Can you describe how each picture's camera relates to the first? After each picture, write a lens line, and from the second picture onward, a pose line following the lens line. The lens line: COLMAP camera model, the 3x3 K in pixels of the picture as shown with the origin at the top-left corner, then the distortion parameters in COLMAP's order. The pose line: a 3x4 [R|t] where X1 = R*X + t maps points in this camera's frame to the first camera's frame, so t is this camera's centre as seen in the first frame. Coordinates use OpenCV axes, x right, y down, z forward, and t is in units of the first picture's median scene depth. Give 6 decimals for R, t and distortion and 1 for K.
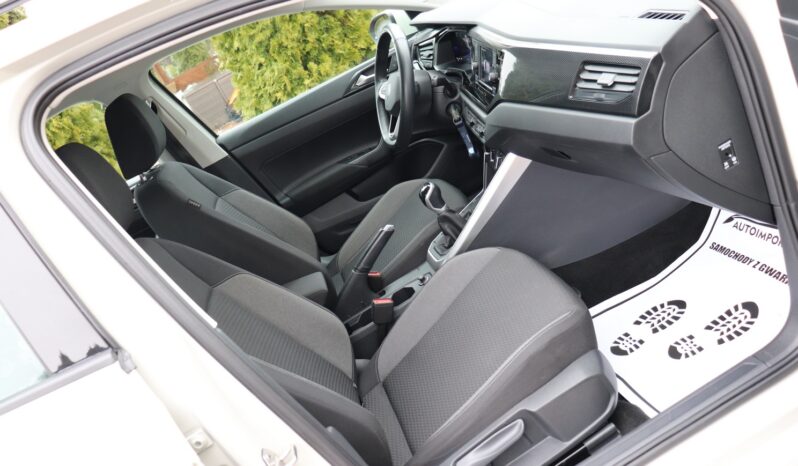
lens RADIAL K [[673.5, 0, 394.6], [0, 673.5, 228.6], [0, 0, 1]] dist [-0.141820, 0.089126]
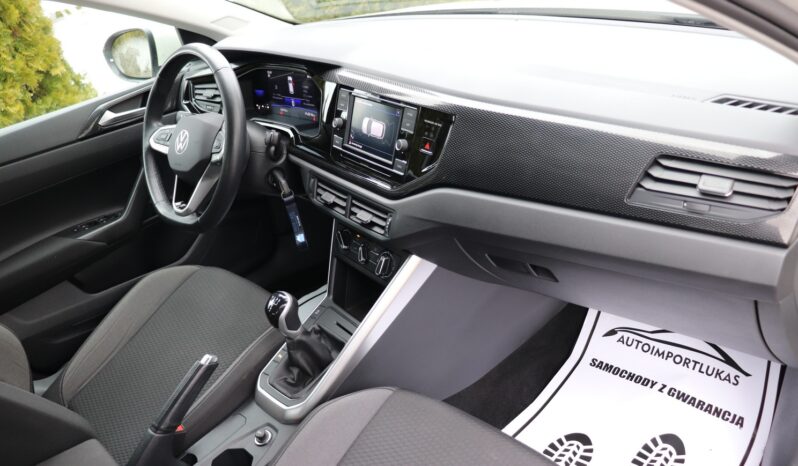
lens RADIAL K [[673.5, 0, 403.7], [0, 673.5, 237.8], [0, 0, 1]] dist [-0.141820, 0.089126]
pose [[0.839121, 0.040388, 0.542443, -0.210628], [-0.005818, 0.997849, -0.065297, -0.080272], [-0.543914, 0.051636, 0.837551, 0.390246]]
